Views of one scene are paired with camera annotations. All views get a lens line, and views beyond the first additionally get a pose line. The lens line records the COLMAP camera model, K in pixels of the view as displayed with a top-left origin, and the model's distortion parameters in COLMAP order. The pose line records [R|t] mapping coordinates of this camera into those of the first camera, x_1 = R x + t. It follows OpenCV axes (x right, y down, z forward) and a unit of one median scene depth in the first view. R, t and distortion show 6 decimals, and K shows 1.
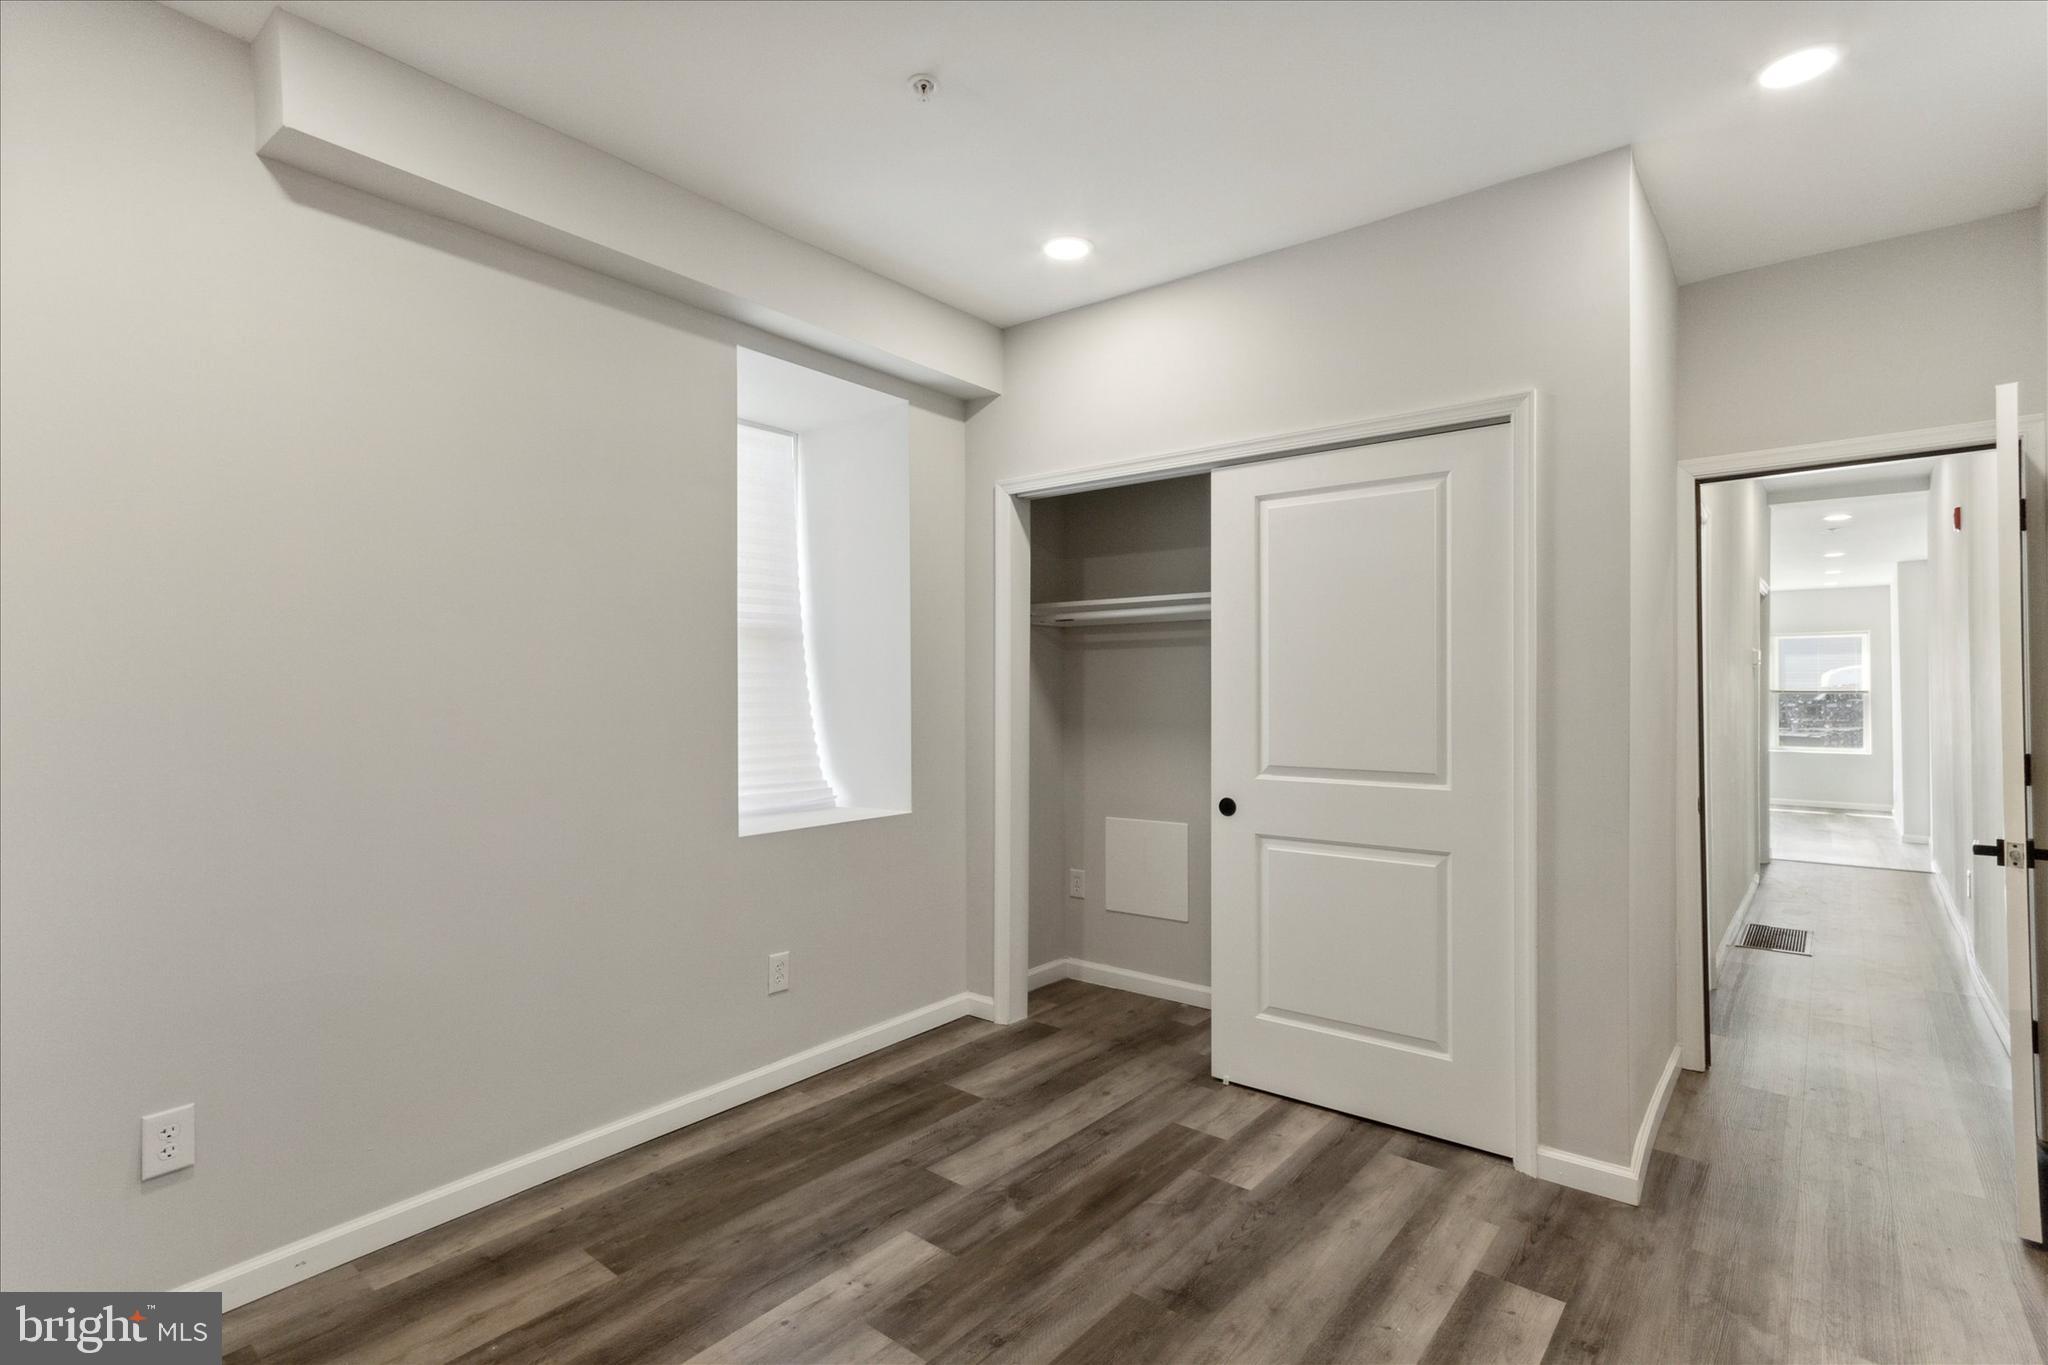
lens RADIAL K [[951.5, 0, 1016.1], [0, 951.5, 693.5], [0, 0, 1]] dist [0.001926, 0.000778]
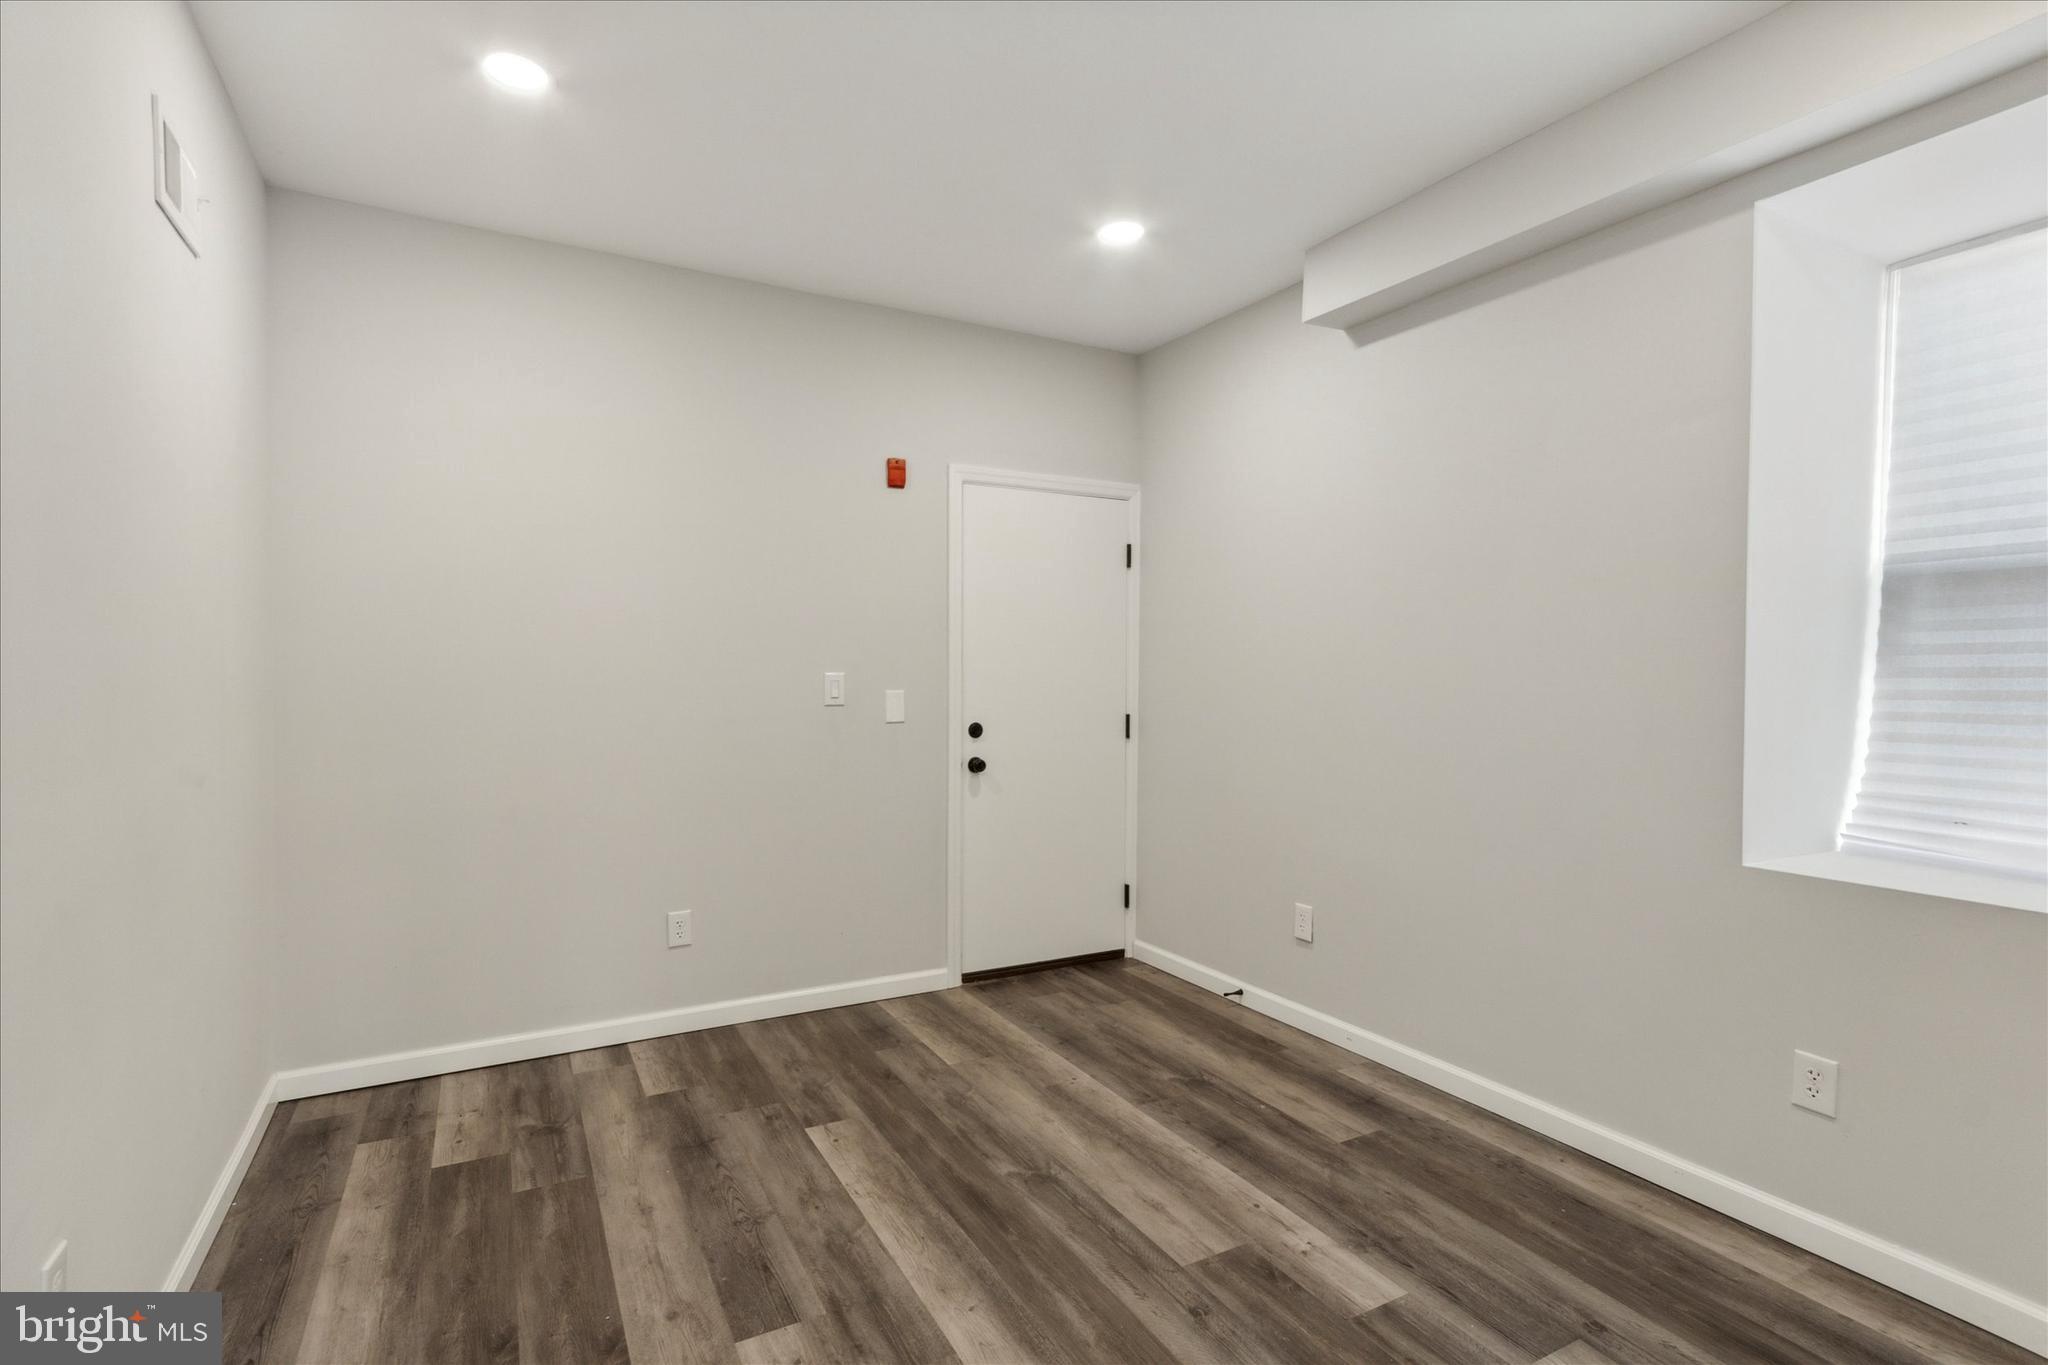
lens RADIAL K [[951.5, 0, 1016.1], [0, 951.5, 693.5], [0, 0, 1]] dist [0.001926, 0.000778]
pose [[-0.360083, 0.026034, -0.932557, 0.772682], [-0.007045, 0.999506, 0.030624, -0.004315], [0.932894, 0.017597, -0.359722, 0.928842]]
